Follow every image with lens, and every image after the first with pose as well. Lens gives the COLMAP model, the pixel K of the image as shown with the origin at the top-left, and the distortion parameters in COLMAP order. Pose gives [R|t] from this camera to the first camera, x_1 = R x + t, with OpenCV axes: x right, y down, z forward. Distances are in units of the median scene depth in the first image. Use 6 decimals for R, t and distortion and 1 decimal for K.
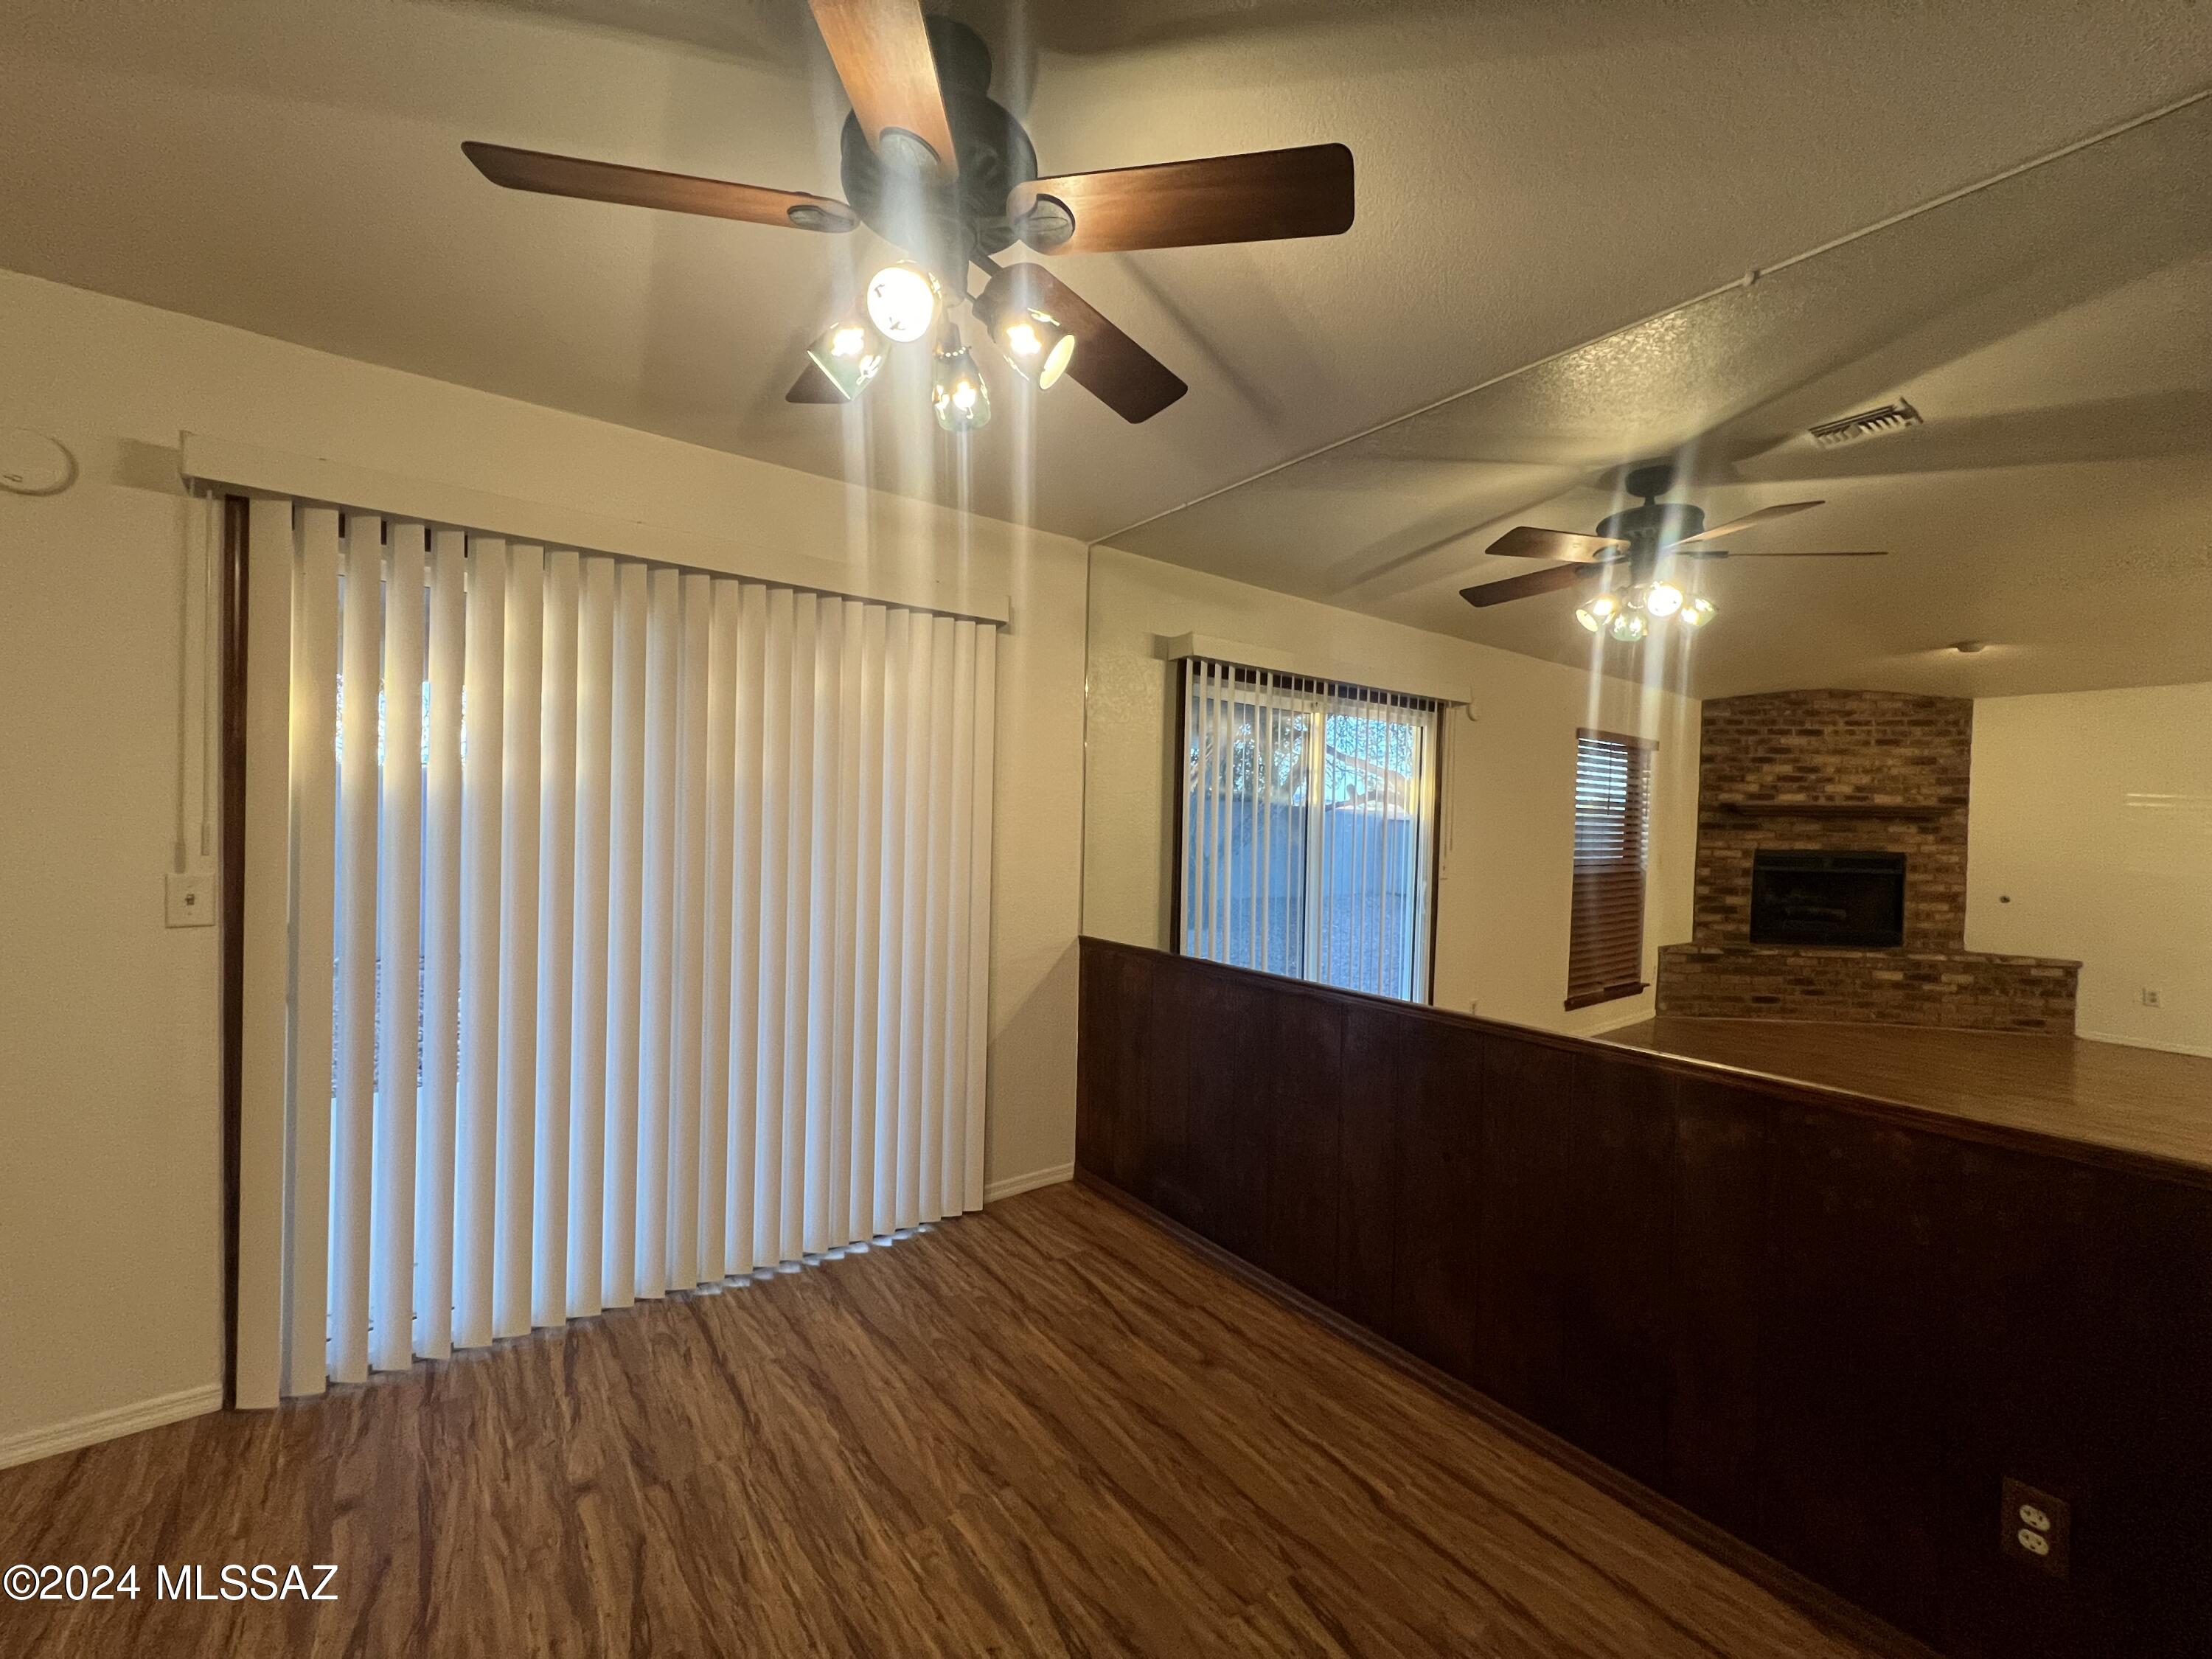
lens RADIAL K [[886.6, 0, 1103.5], [0, 886.6, 827.3], [0, 0, 1]] dist [0.000279, 0.000126]
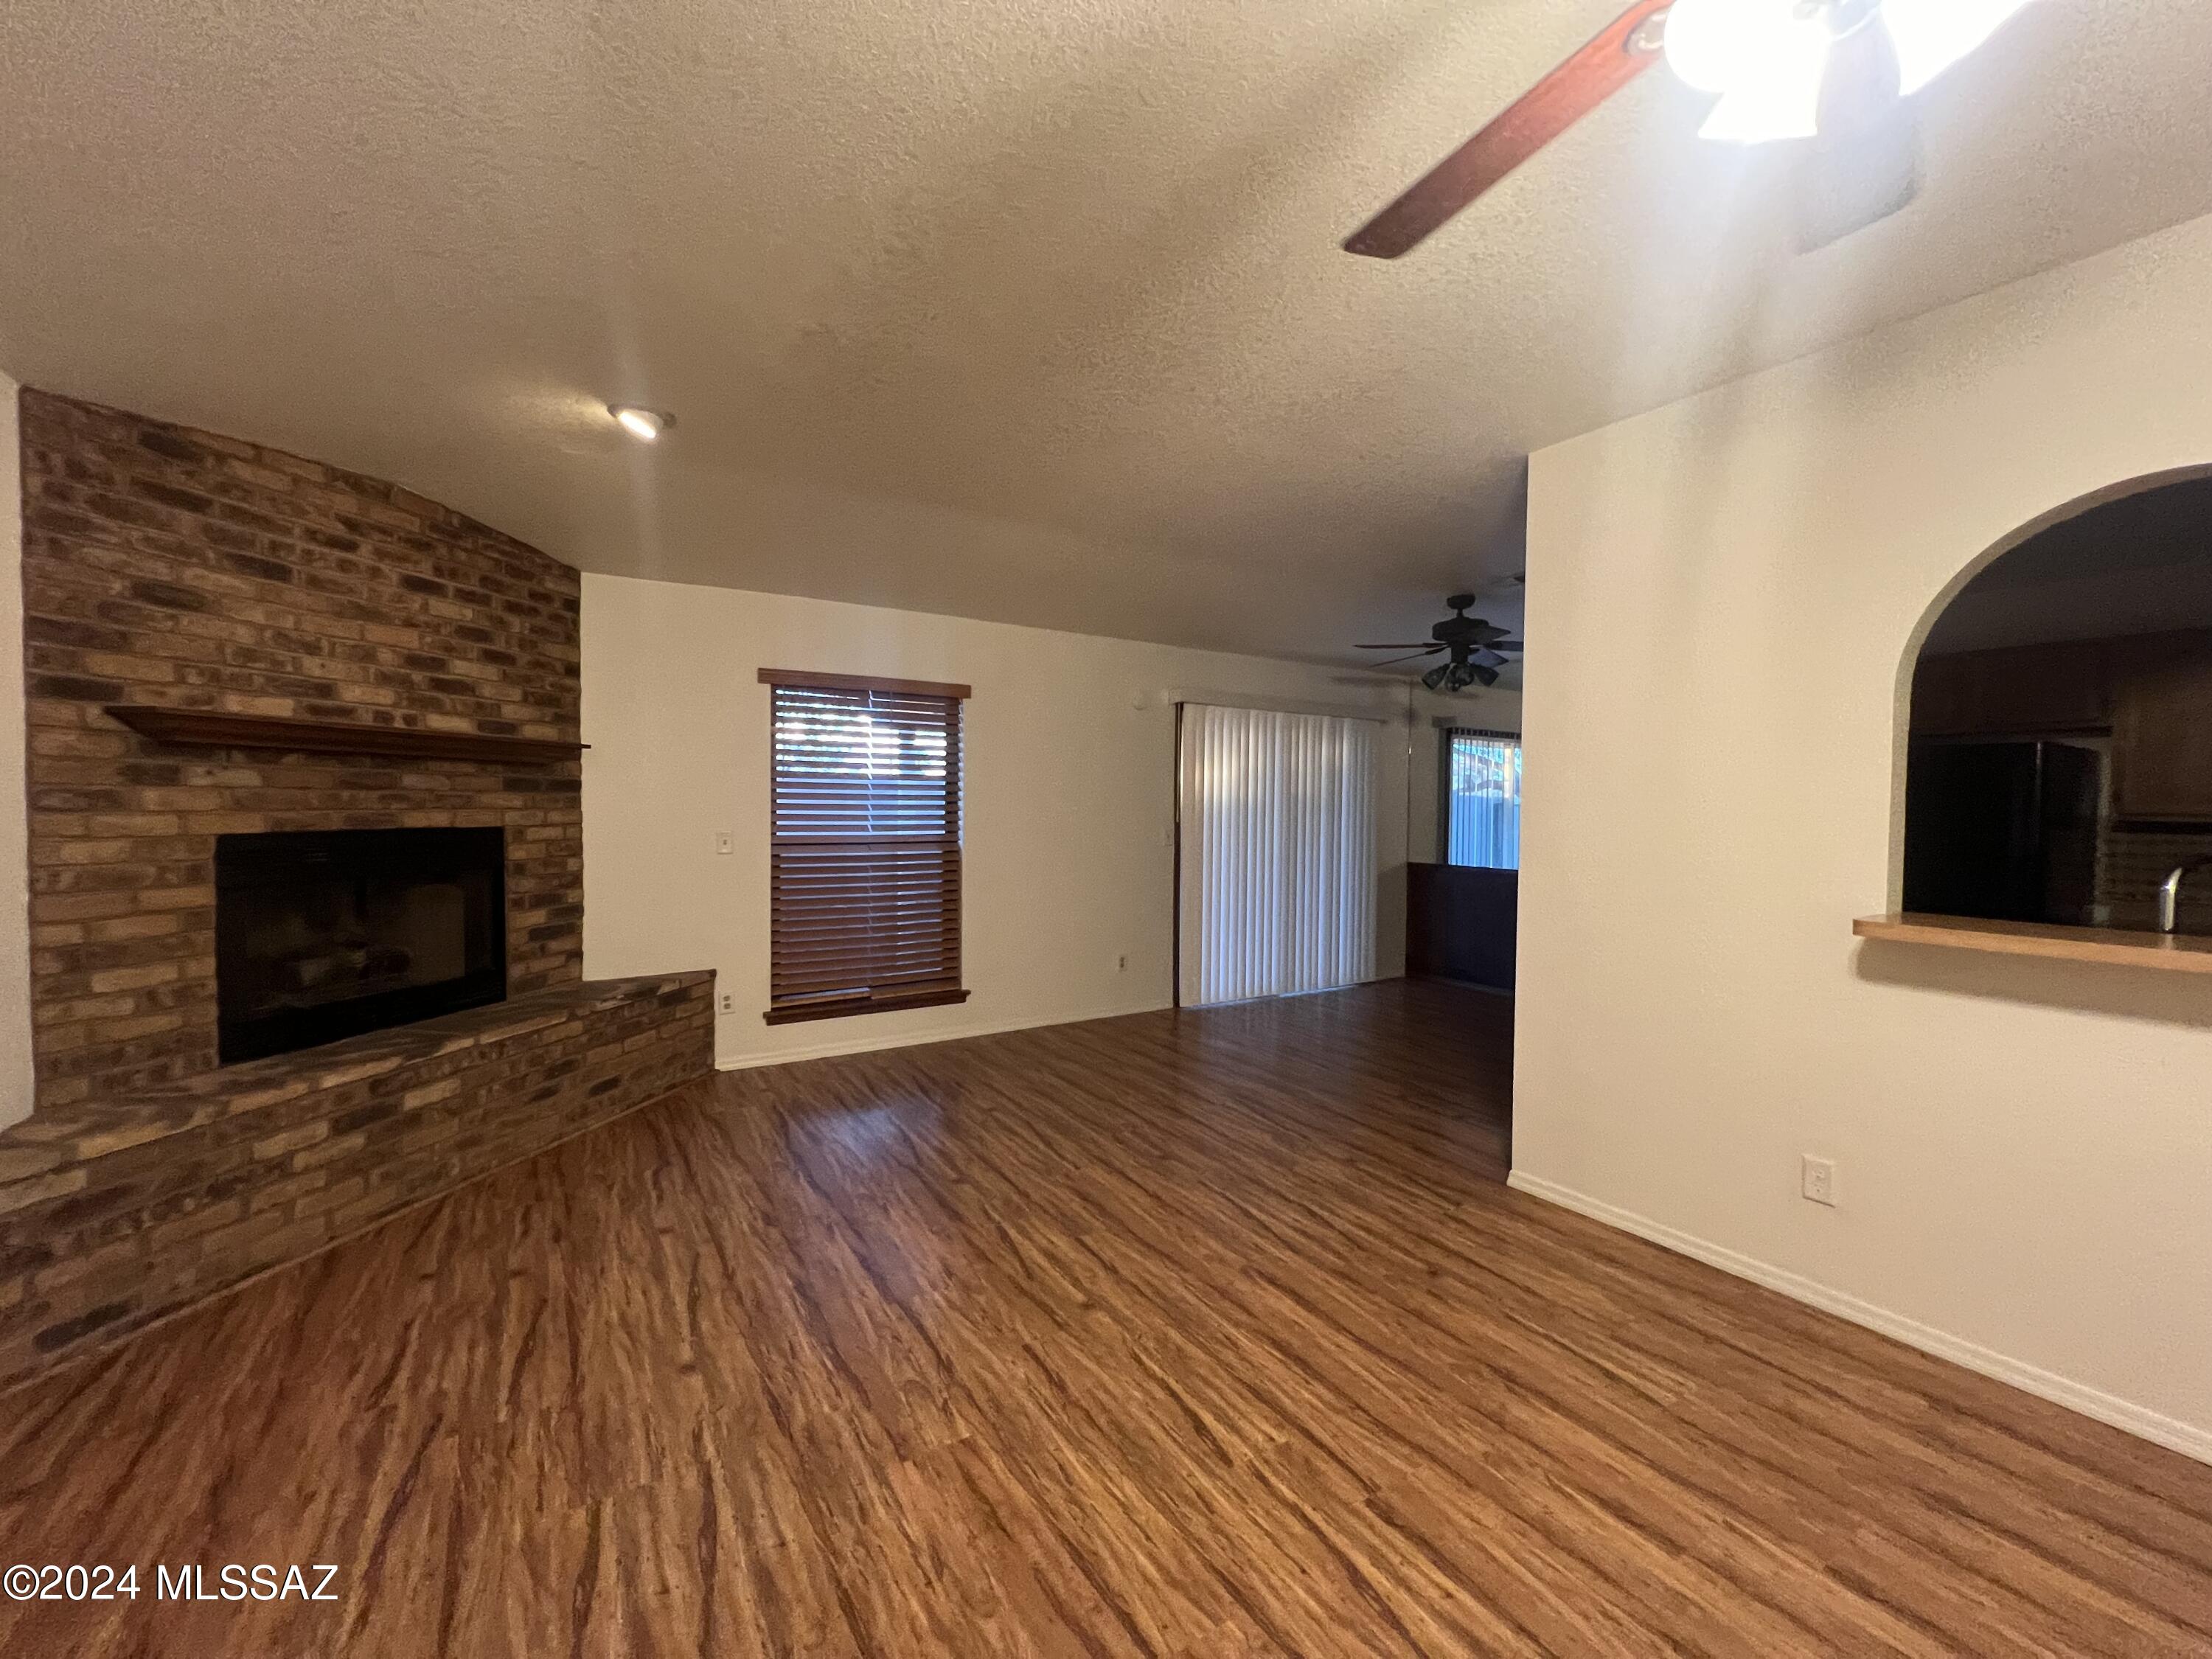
lens RADIAL K [[886.6, 0, 1099.6], [0, 886.6, 827.2], [0, 0, 1]] dist [0.000279, 0.000126]
pose [[0.996705, -0.009768, -0.080527, -0.749704], [0.010773, 0.999869, 0.012057, 0.007077], [0.080399, -0.012884, 0.996680, -1.503639]]
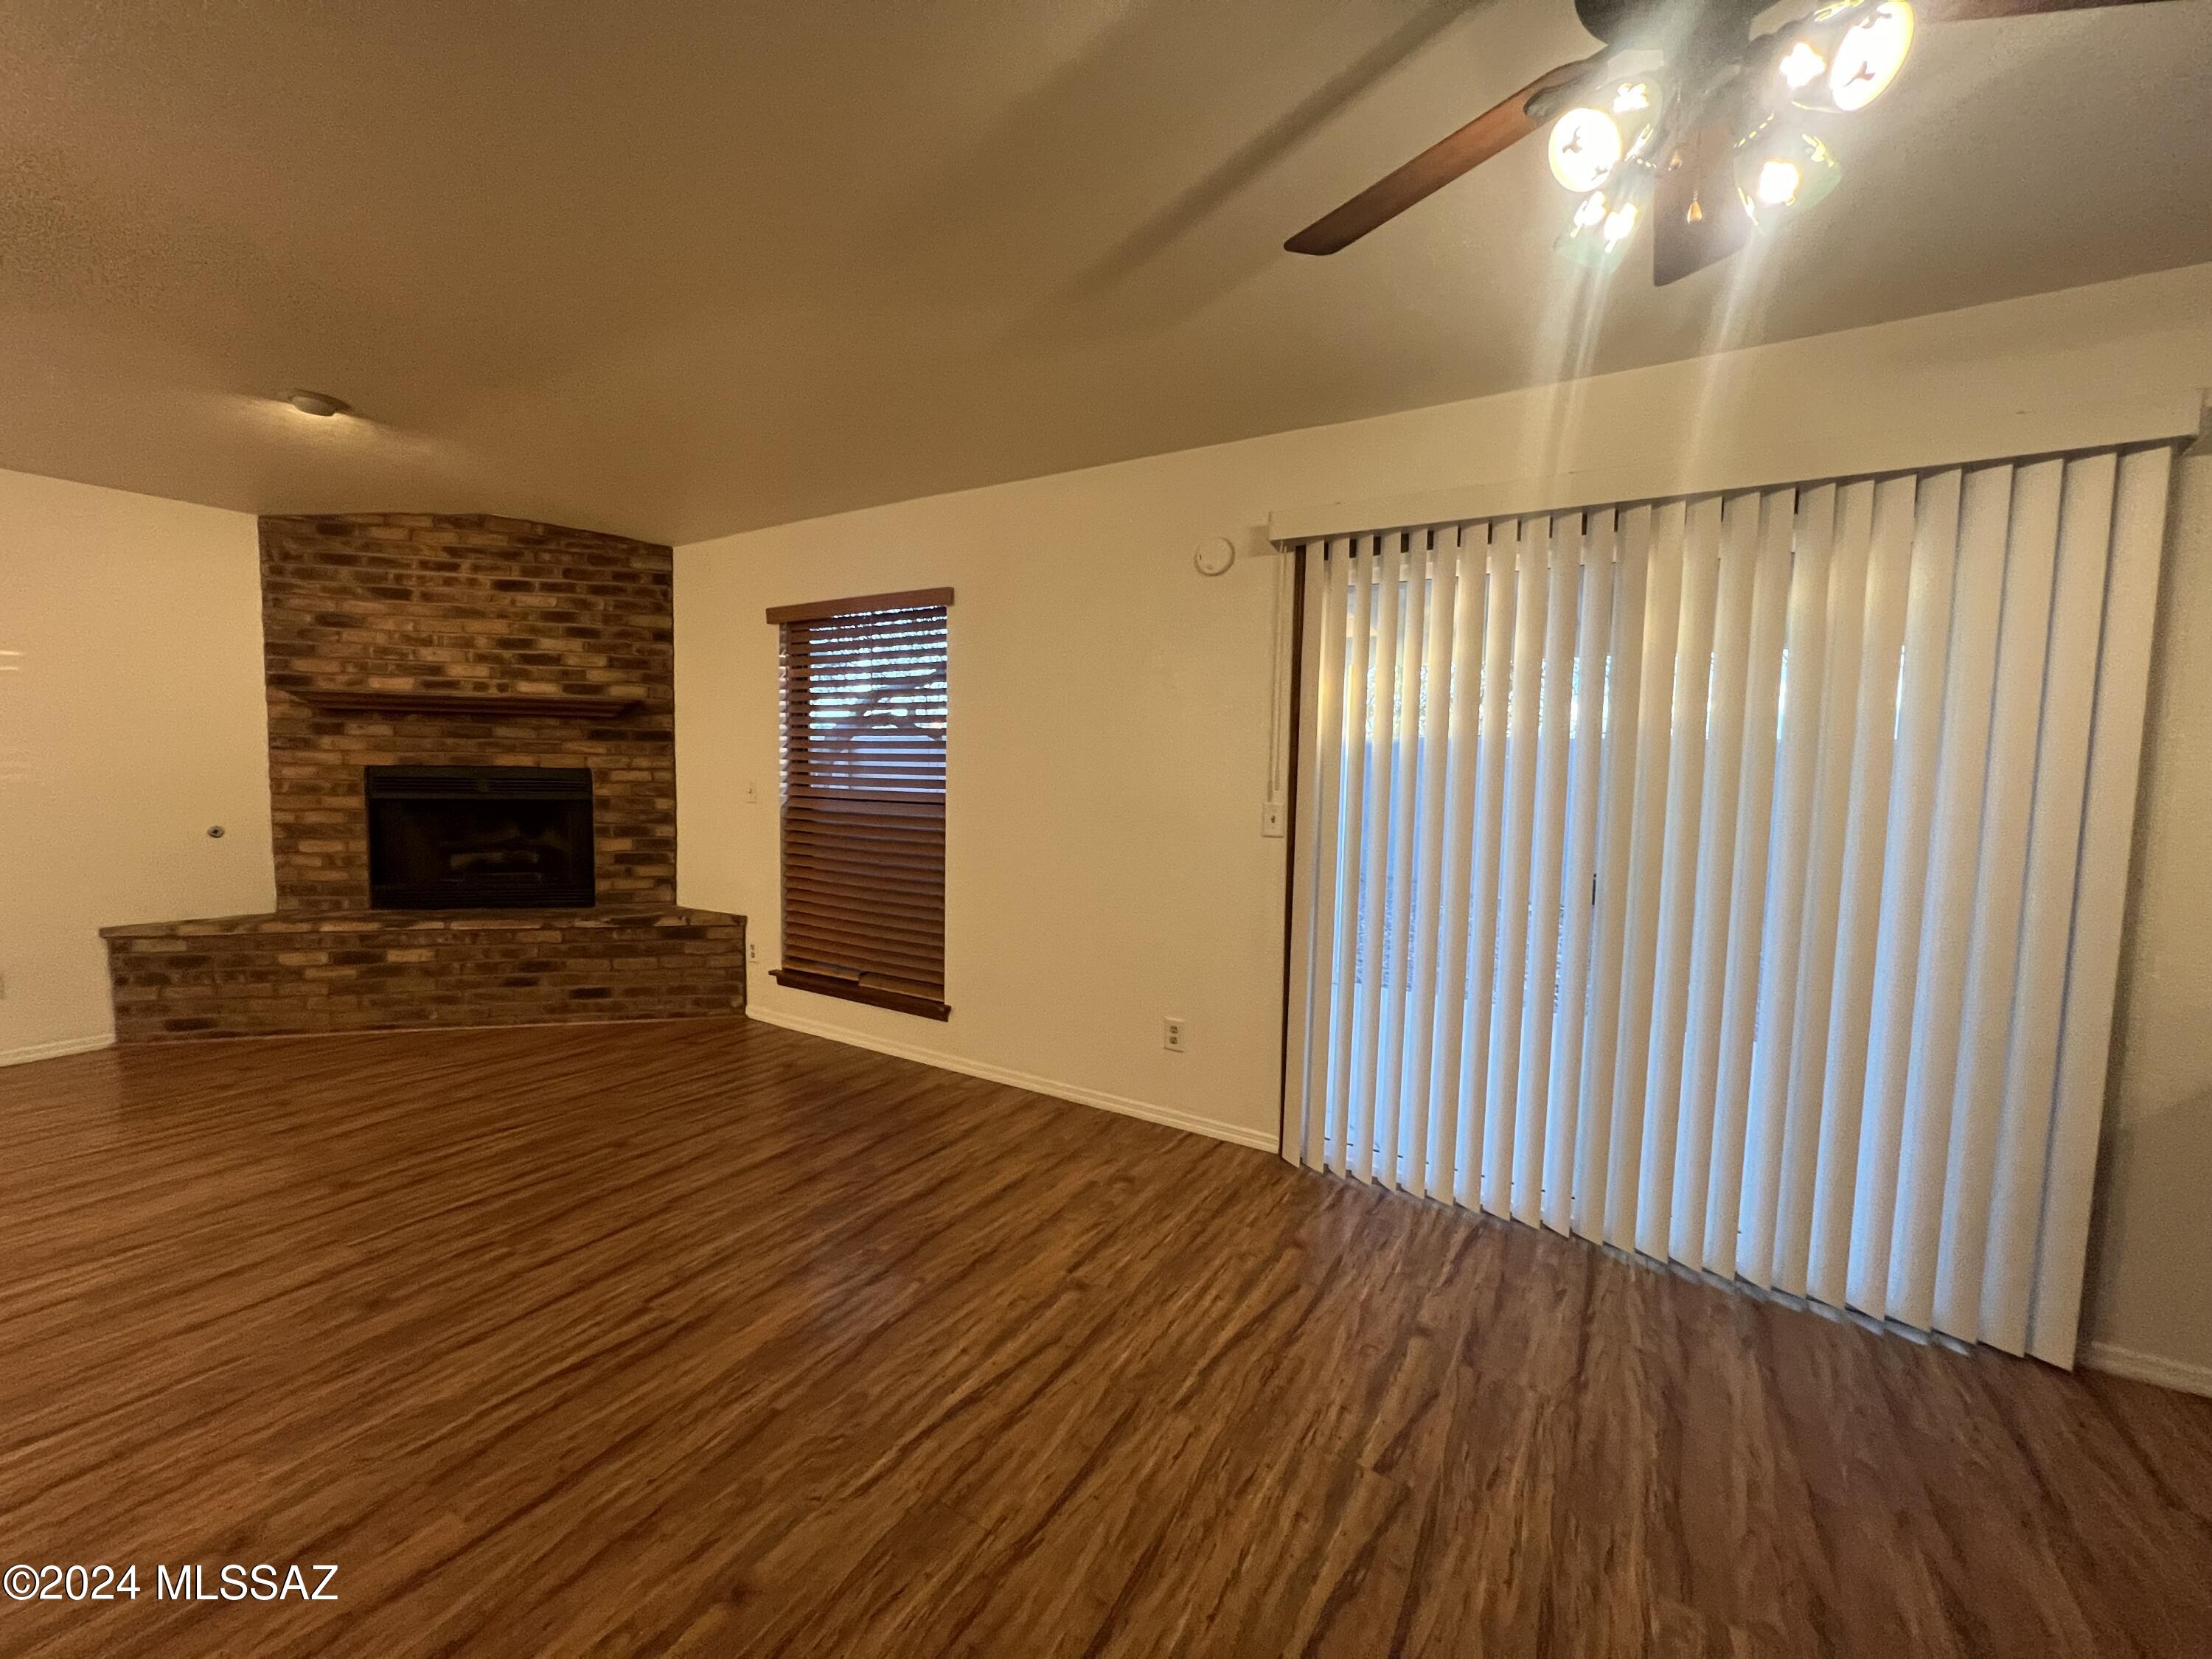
lens RADIAL K [[886.6, 0, 1103.1], [0, 886.6, 828.2], [0, 0, 1]] dist [0.000279, 0.000126]
pose [[0.371271, 0.053703, -0.926970, 0.210298], [-0.022939, 0.998552, 0.048663, 0.021805], [0.928241, 0.003197, 0.371965, 0.114317]]
